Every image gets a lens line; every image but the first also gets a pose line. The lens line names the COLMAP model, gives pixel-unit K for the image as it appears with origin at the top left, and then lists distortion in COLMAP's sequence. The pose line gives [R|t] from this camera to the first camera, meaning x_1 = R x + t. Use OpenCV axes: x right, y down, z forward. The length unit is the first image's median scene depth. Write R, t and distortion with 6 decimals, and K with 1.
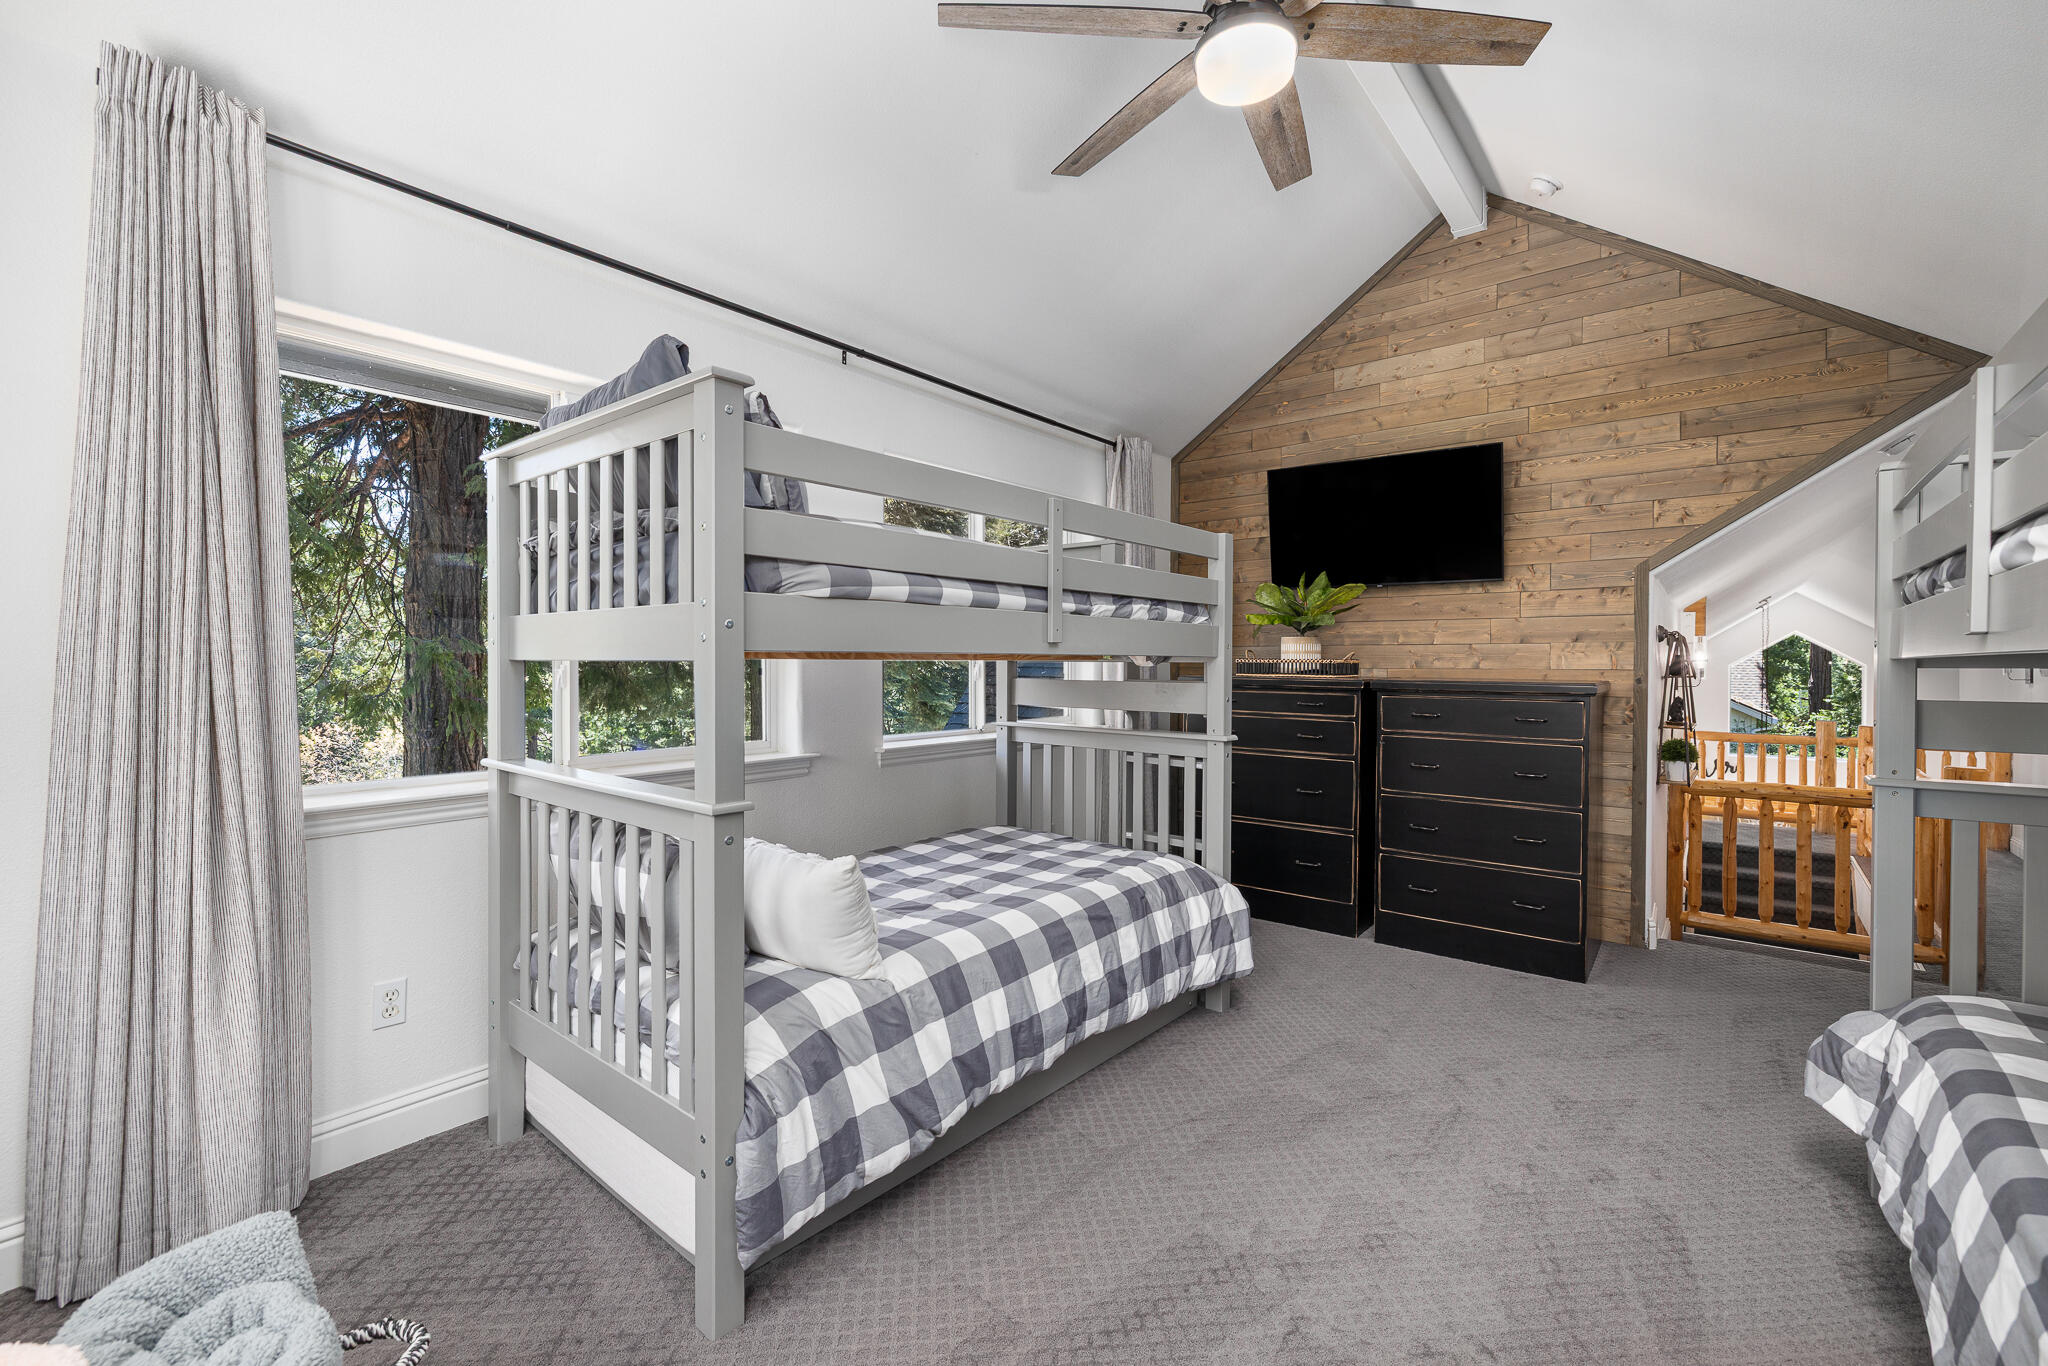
lens RADIAL K [[866.6, 0, 1024.4], [0, 866.6, 667.0], [0, 0, 1]] dist [0.000394, 0.000111]
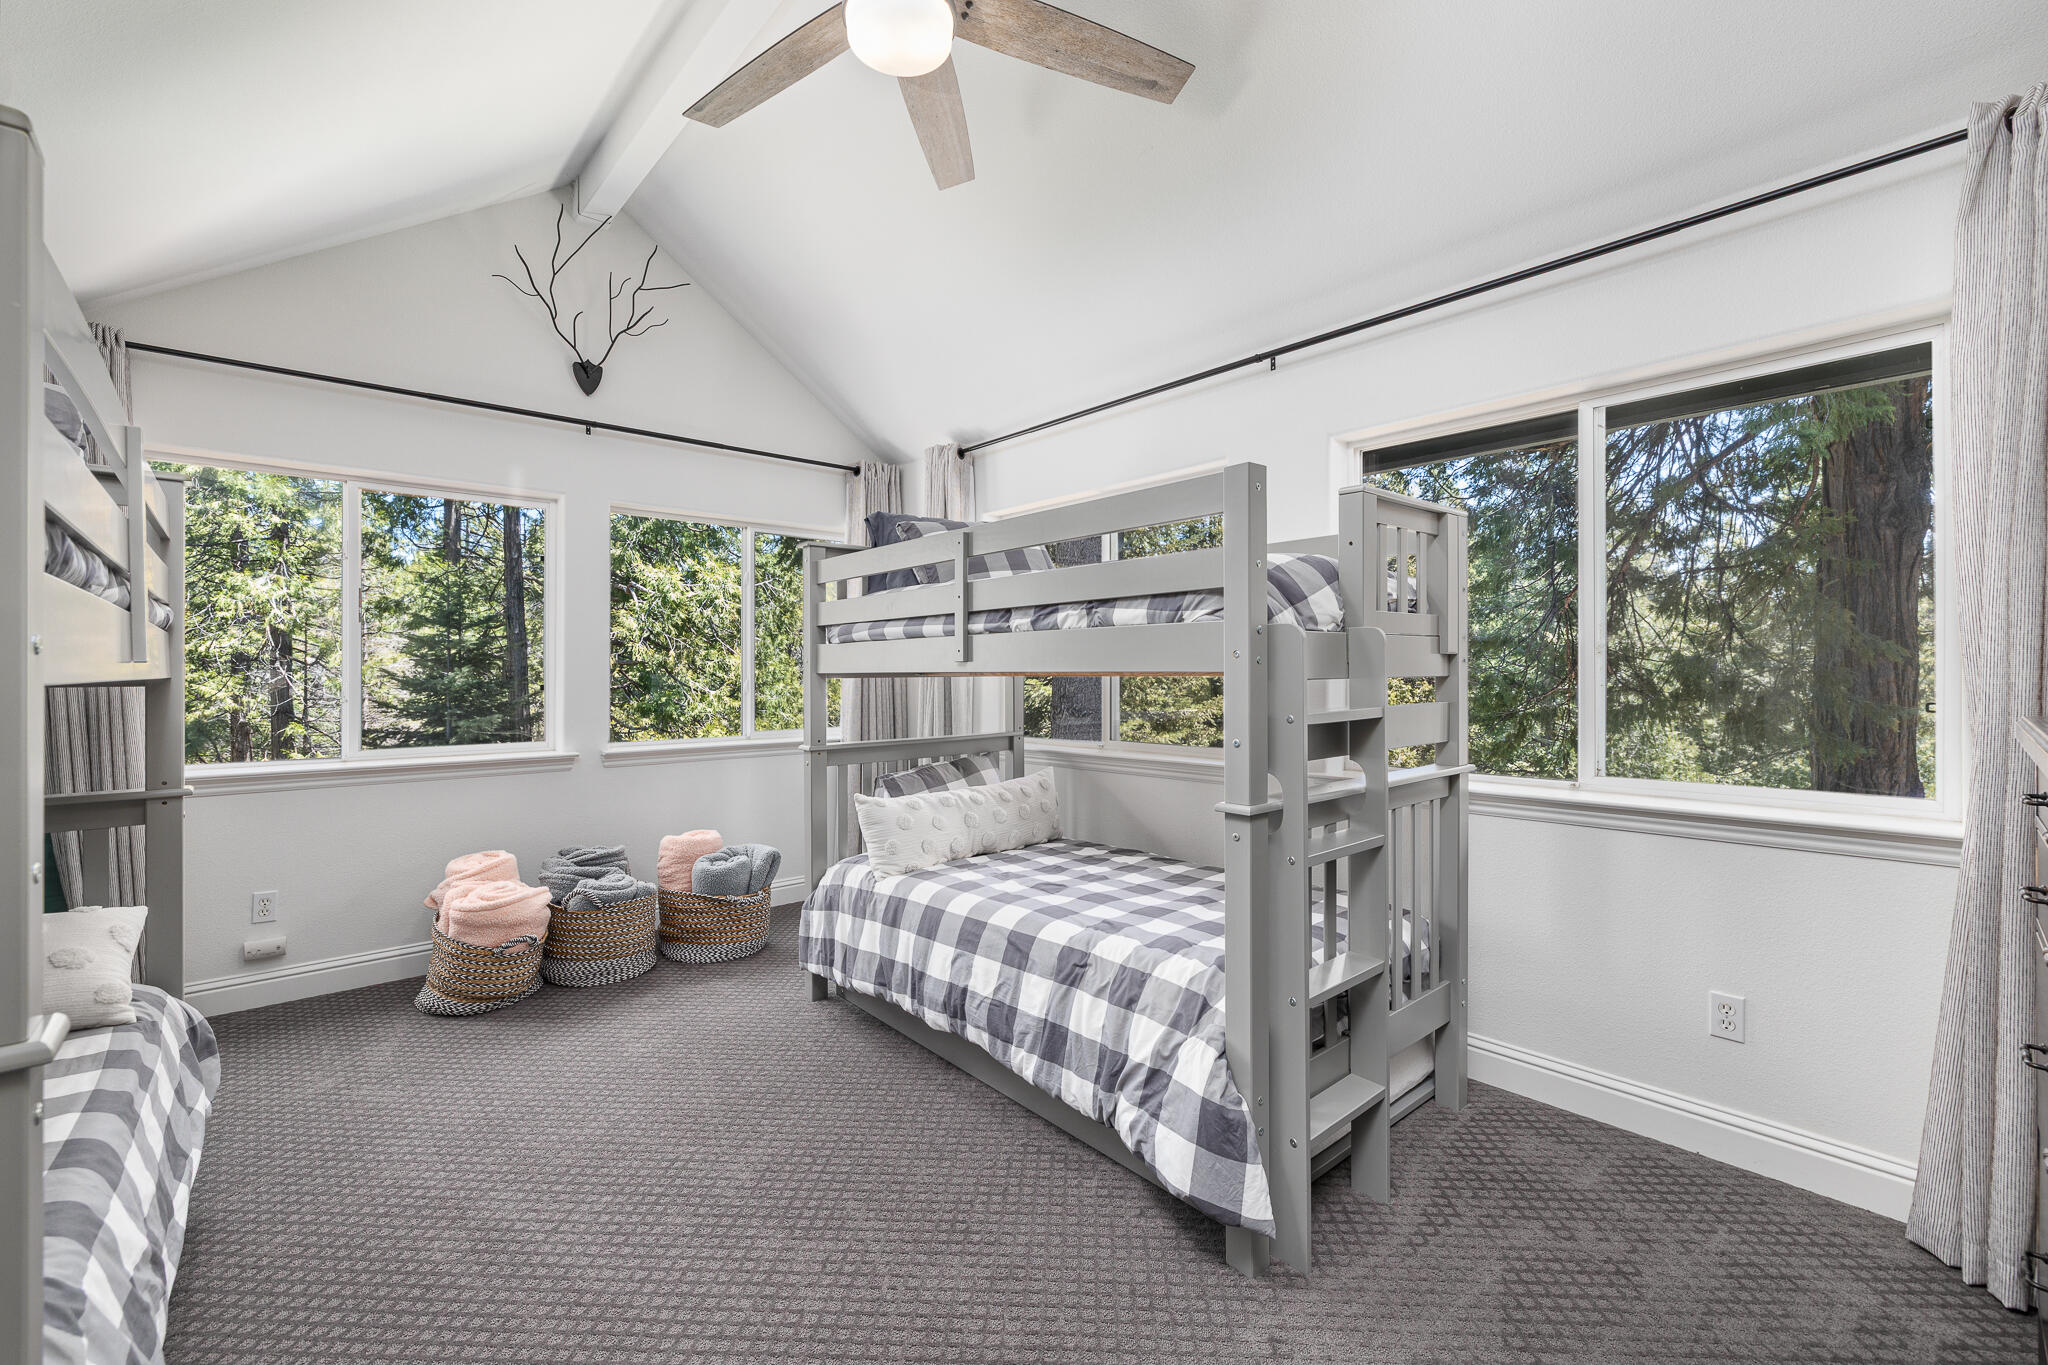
lens RADIAL K [[856.2, 0, 1089.9], [0, 856.2, 672.8], [0, 0, 1]] dist [0.029343, 0.000008]
pose [[-0.115864, 0.002851, -0.993261, 0.943412], [-0.000350, 0.999996, 0.002911, -0.015016], [0.993265, 0.000685, -0.115862, 1.099322]]
